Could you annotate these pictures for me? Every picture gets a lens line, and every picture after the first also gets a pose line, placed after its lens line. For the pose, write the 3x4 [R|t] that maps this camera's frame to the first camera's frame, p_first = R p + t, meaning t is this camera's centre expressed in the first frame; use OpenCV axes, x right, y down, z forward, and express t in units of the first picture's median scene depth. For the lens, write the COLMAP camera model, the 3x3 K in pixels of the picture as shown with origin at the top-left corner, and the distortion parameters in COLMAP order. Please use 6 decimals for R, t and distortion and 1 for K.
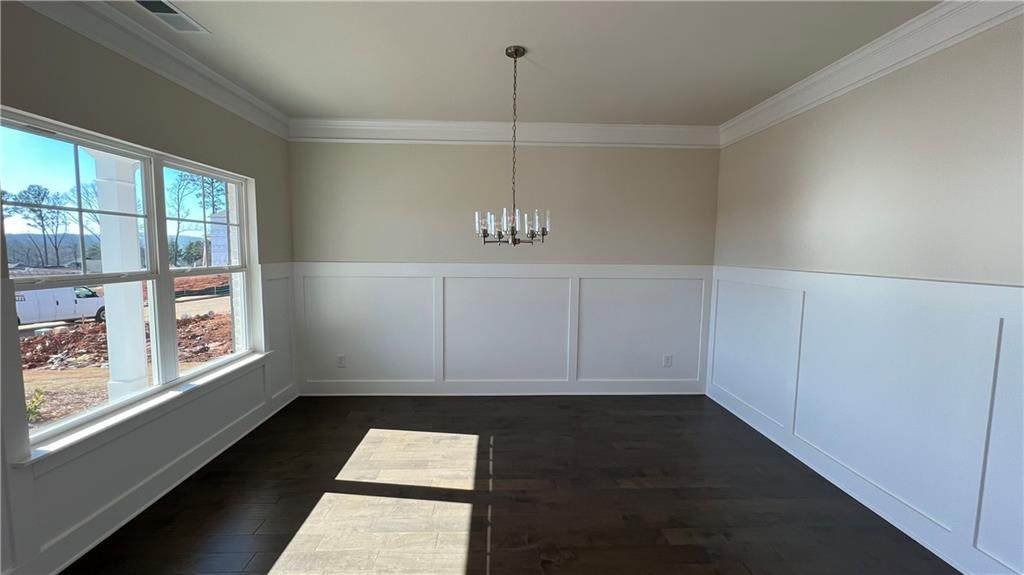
lens RADIAL K [[415.0, 0, 510.6], [0, 415.0, 281.1], [0, 0, 1]] dist [-0.000847, -0.000043]
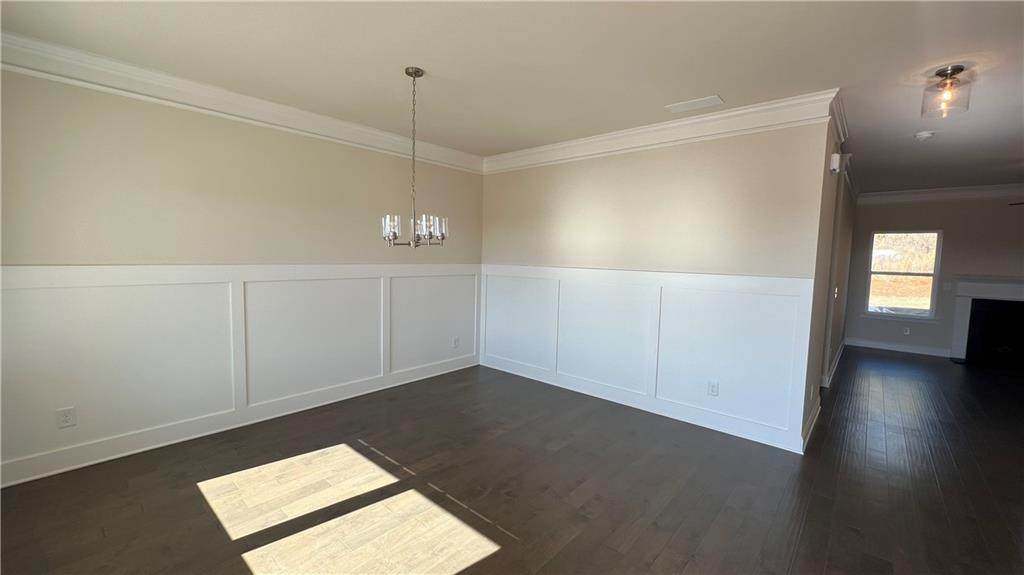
lens RADIAL K [[415.0, 0, 510.6], [0, 415.0, 281.1], [0, 0, 1]] dist [-0.000847, -0.000043]
pose [[0.685821, -0.042497, 0.726529, -0.525451], [0.041516, 0.998953, 0.019241, -0.007109], [-0.726585, 0.016967, 0.686867, 0.056153]]
